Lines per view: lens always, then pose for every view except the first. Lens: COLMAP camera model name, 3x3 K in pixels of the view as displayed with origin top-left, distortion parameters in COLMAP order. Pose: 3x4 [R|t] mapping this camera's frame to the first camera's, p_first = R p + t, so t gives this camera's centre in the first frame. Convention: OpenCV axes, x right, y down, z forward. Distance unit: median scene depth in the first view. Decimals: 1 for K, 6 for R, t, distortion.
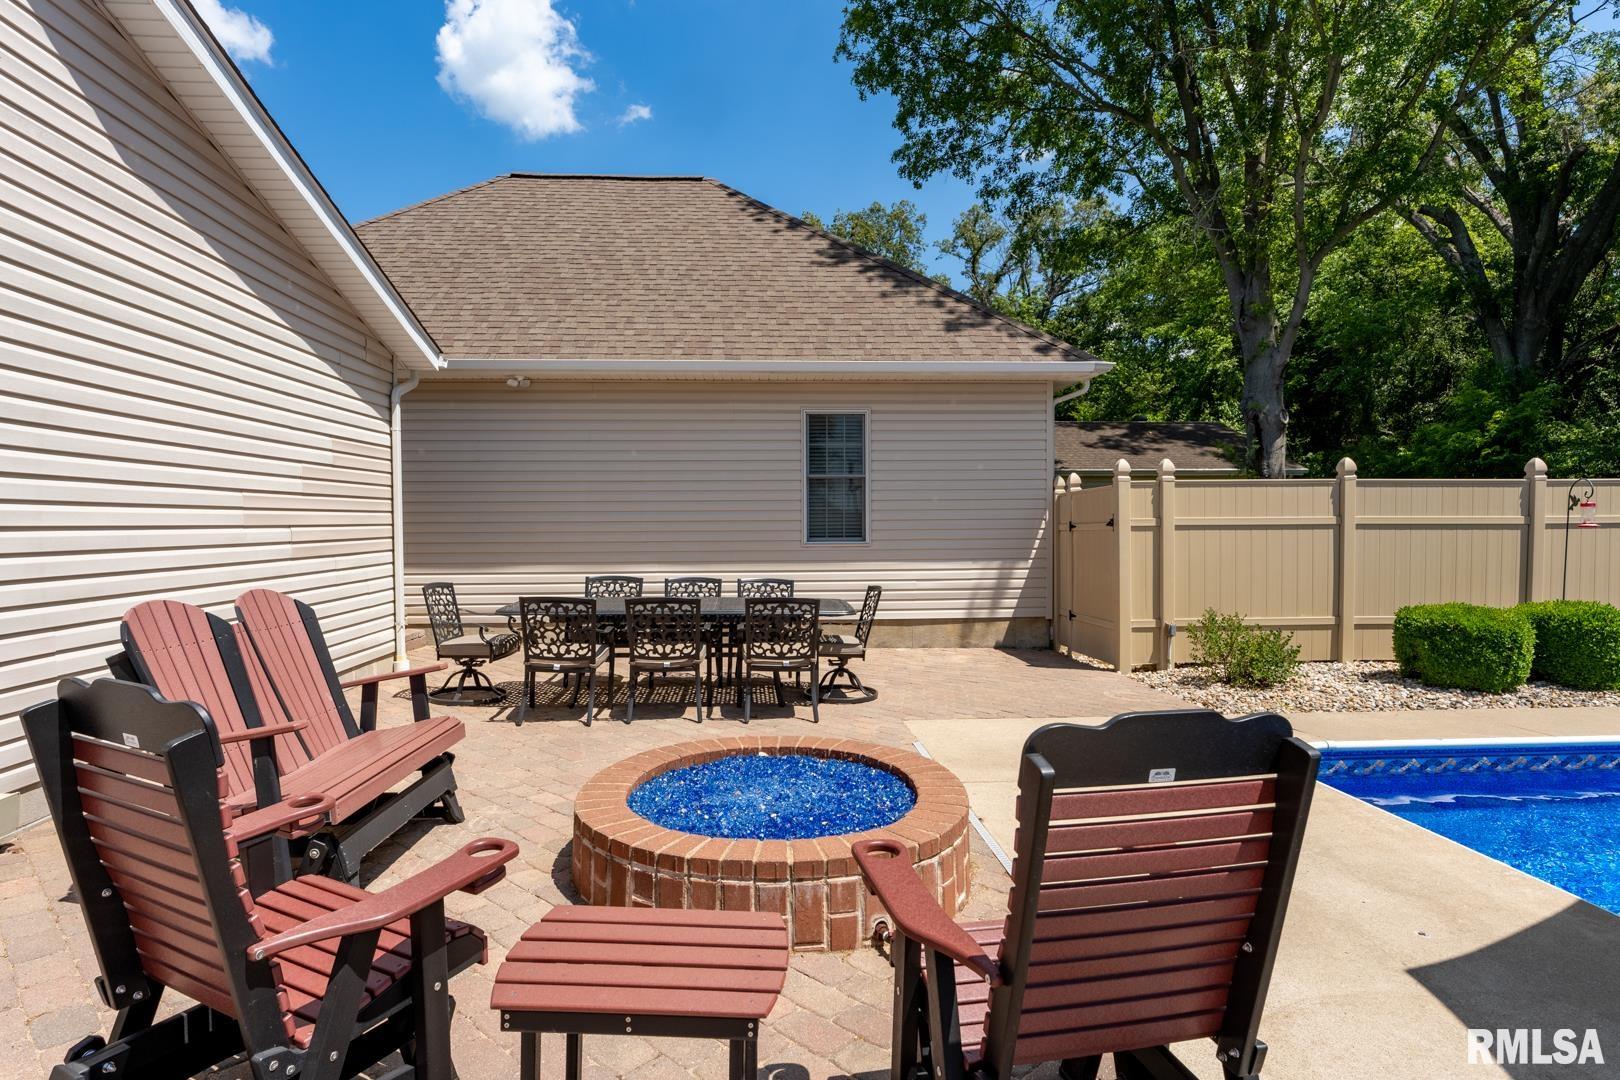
lens RADIAL K [[882.7, 0, 804.7], [0, 882.7, 534.3], [0, 0, 1]] dist [0.000582, 0.000407]
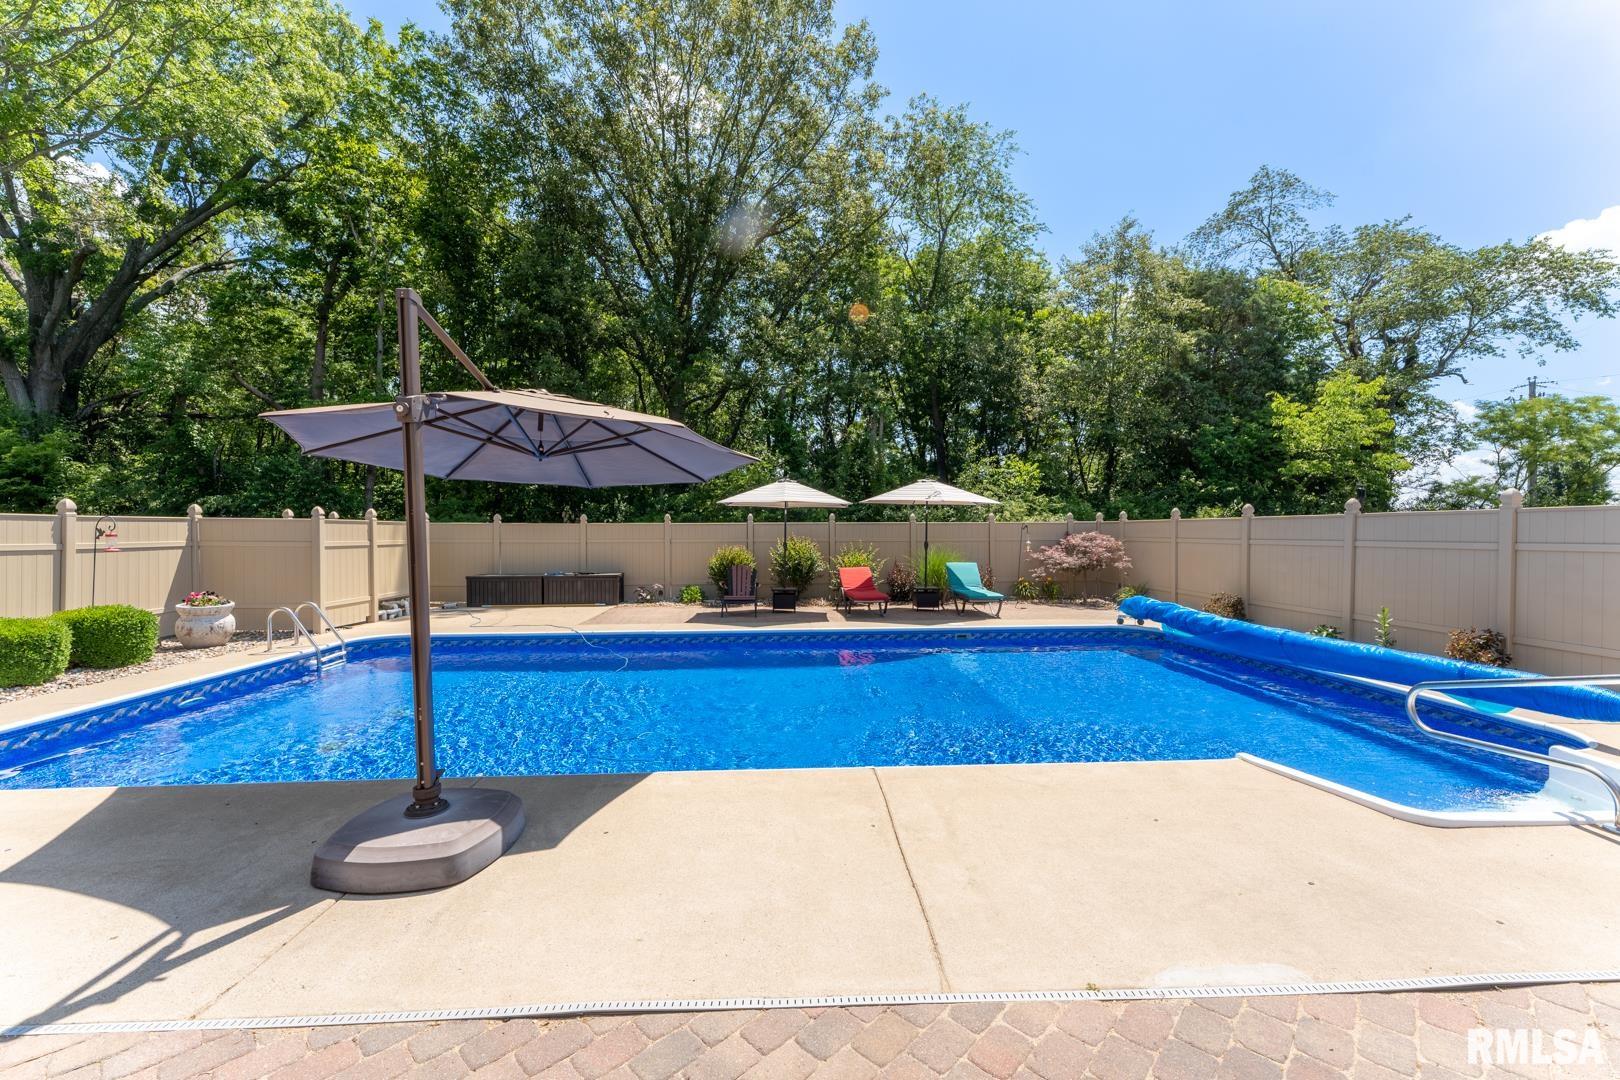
lens RADIAL K [[666.4, 0, 813.4], [0, 666.4, 534.8], [0, 0, 1]] dist [0.001710, -0.000135]
pose [[0.027257, -0.000460, 0.999628, -0.118854], [0.022188, 0.999754, -0.000145, -0.008879], [-0.999382, 0.022184, 0.027260, -0.118132]]
